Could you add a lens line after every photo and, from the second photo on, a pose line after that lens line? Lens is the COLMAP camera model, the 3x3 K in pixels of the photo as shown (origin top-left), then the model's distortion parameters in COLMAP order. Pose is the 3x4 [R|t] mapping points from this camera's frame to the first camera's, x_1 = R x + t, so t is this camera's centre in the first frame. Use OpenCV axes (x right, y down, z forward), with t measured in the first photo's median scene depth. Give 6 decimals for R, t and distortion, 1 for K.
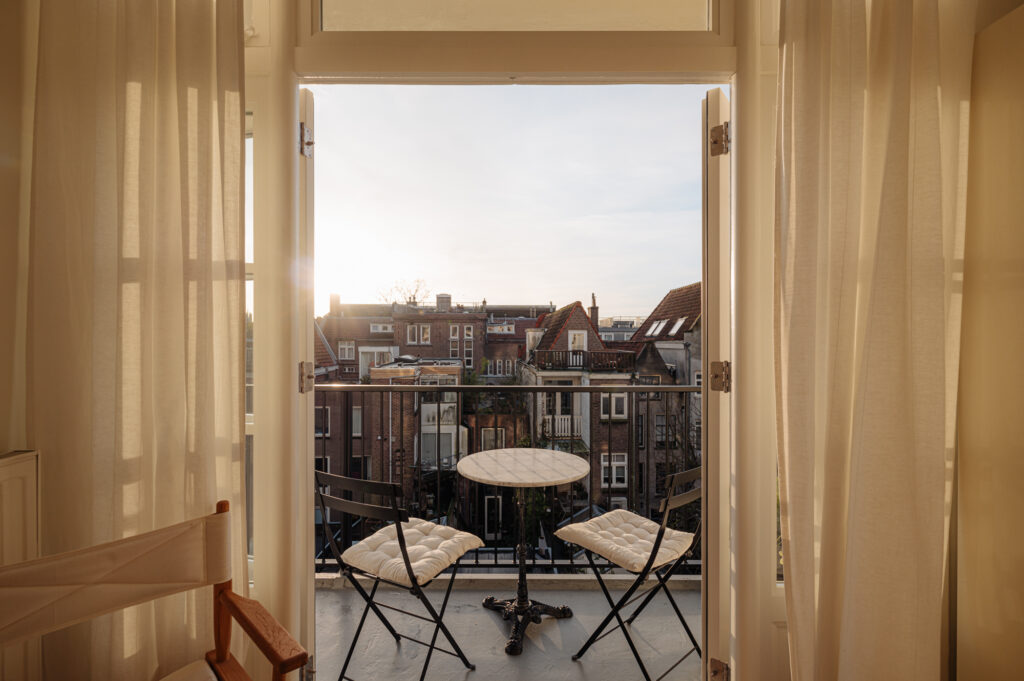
lens RADIAL K [[485.8, 0, 503.8], [0, 485.8, 326.7], [0, 0, 1]] dist [0.005509, 0.001067]
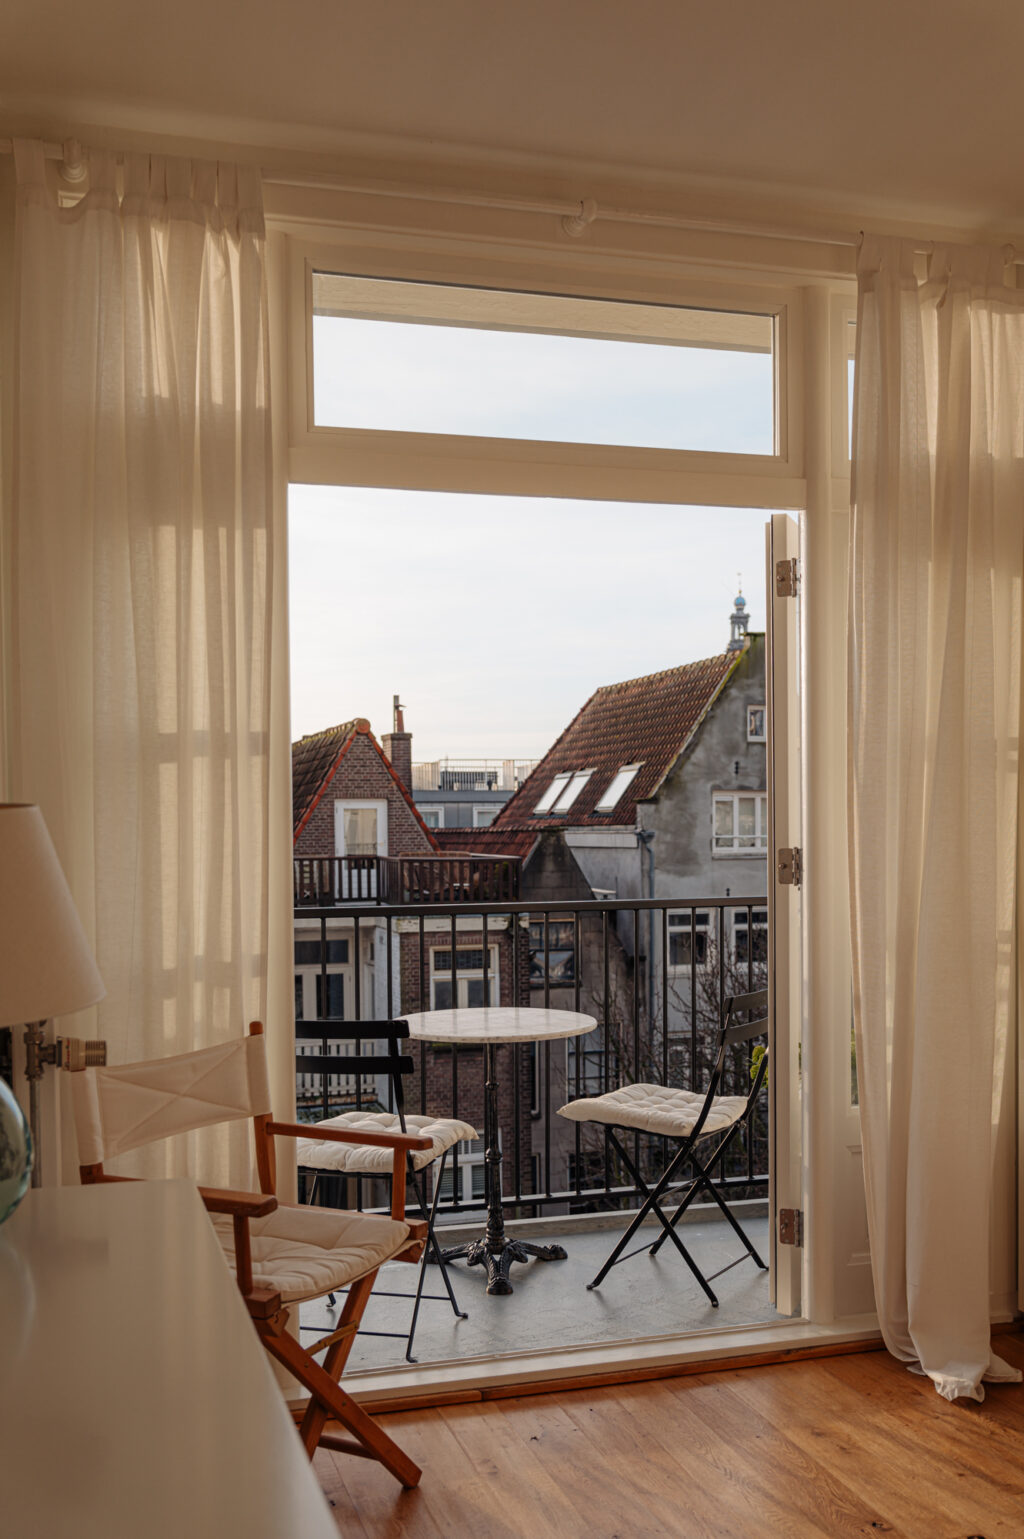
lens RADIAL K [[1499.6, 0, 517.1], [0, 1499.6, 774.8], [0, 0, 1]] dist [0.012164, 0.000000]
pose [[0.959405, -0.001619, 0.282028, -0.747218], [0.003558, 0.999973, -0.006363, -0.040284], [-0.282010, 0.007108, 0.959385, -1.370203]]
